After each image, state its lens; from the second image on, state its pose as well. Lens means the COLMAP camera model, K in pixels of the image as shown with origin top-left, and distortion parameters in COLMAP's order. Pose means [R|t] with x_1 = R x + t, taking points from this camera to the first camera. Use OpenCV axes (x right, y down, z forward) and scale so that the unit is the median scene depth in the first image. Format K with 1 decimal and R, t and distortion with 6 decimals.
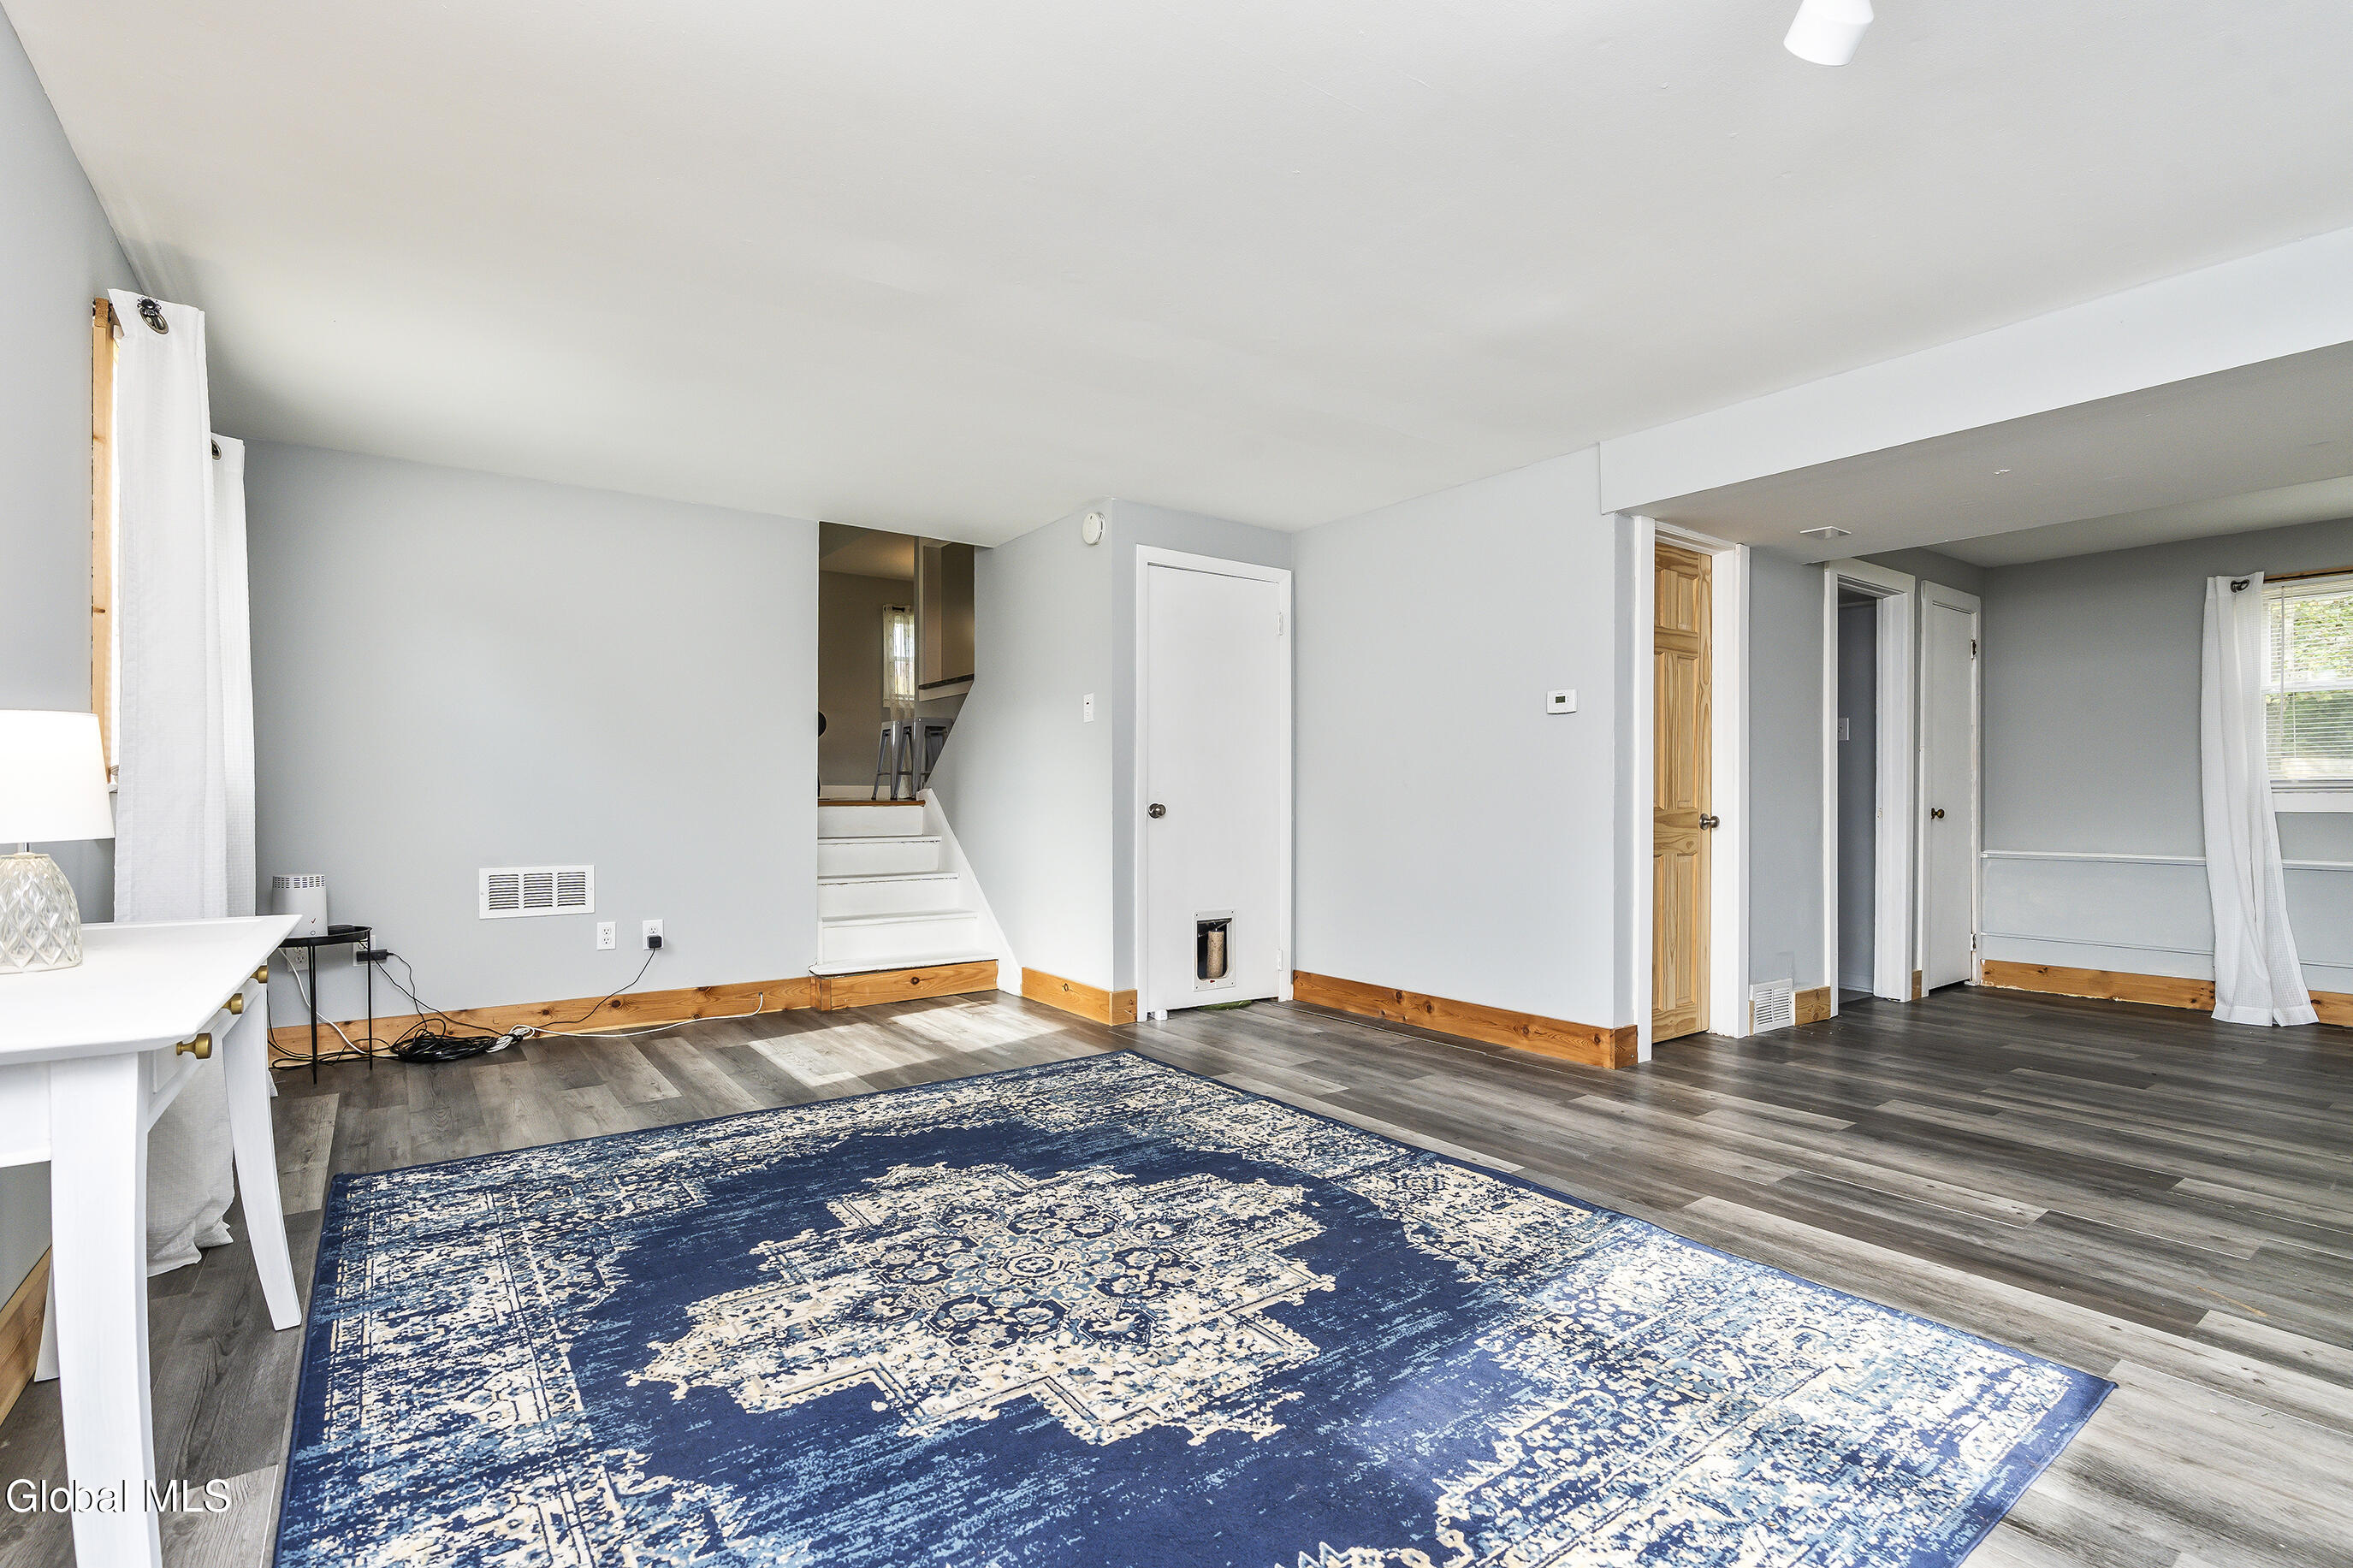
lens RADIAL K [[1066.8, 0, 1176.5], [0, 1066.8, 784.0], [0, 0, 1]] dist [0.000213, -0.000067]
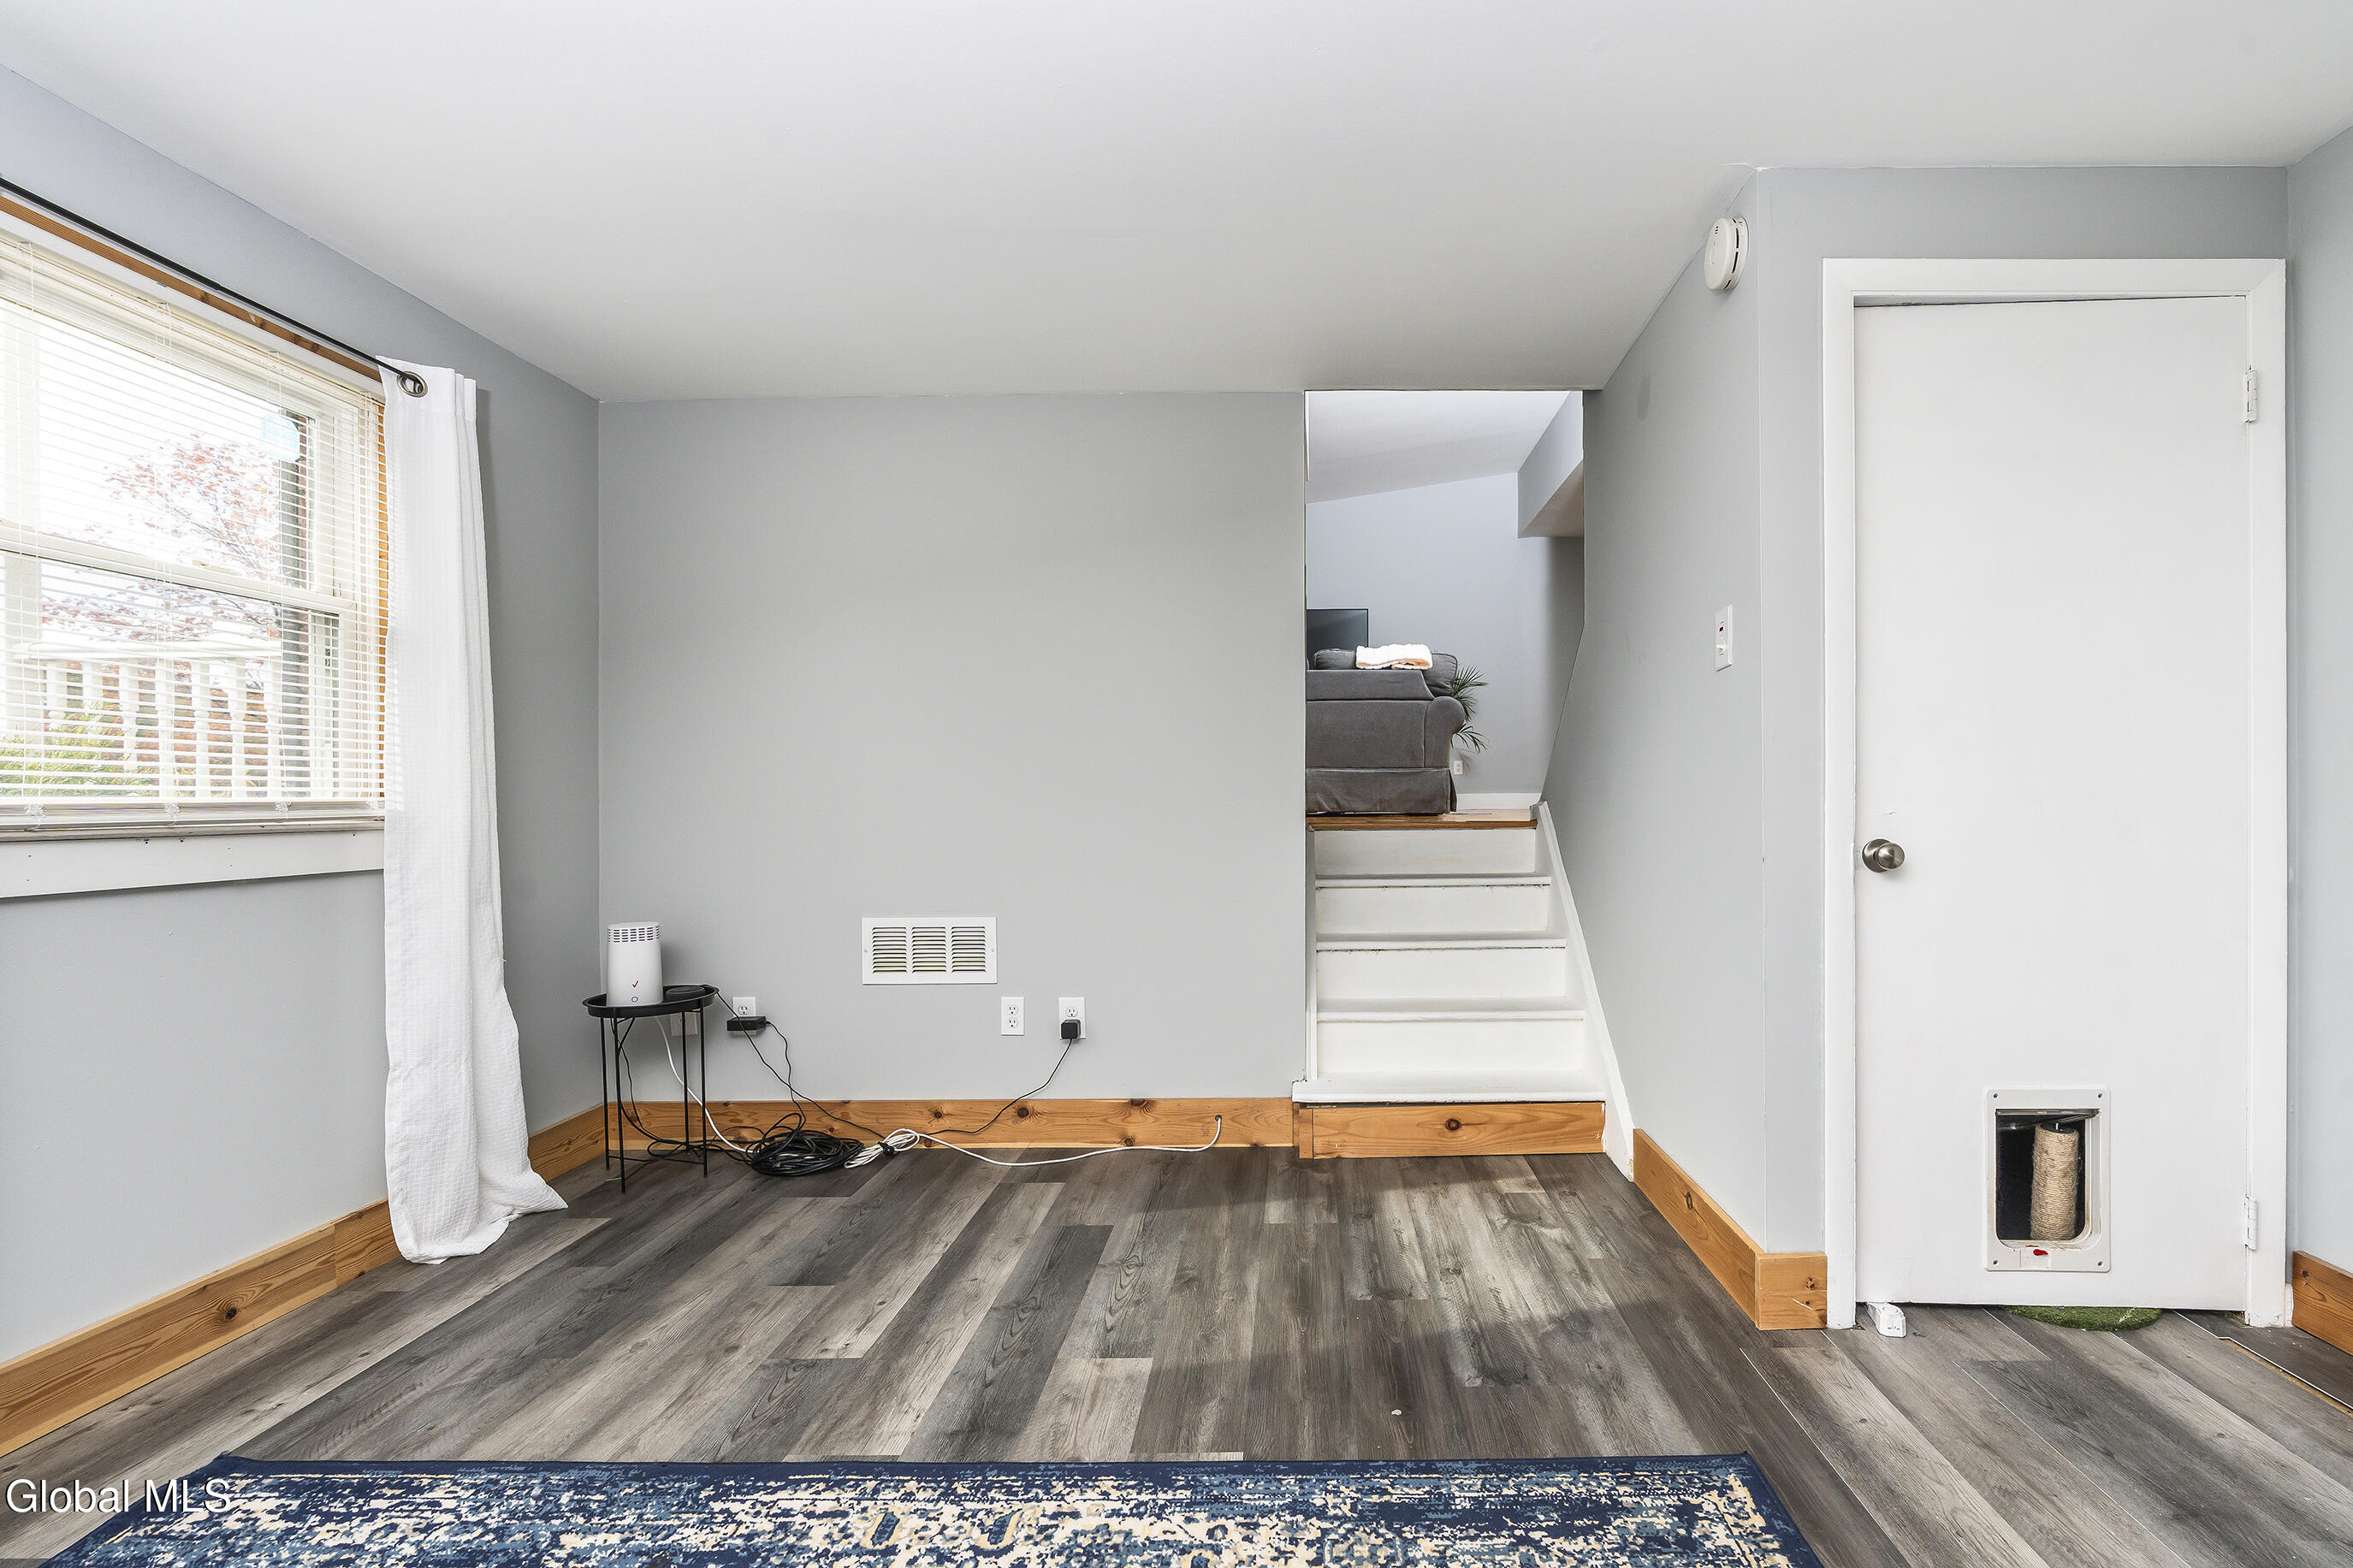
lens RADIAL K [[1224.0, 0, 1178.1], [0, 1224.0, 818.5], [0, 0, 1]] dist [-0.000965, -0.000452]
pose [[0.809081, -0.000739, -0.587697, 0.044377], [0.014253, 0.999730, 0.018365, -0.004875], [0.587525, -0.023235, 0.808872, 0.421740]]
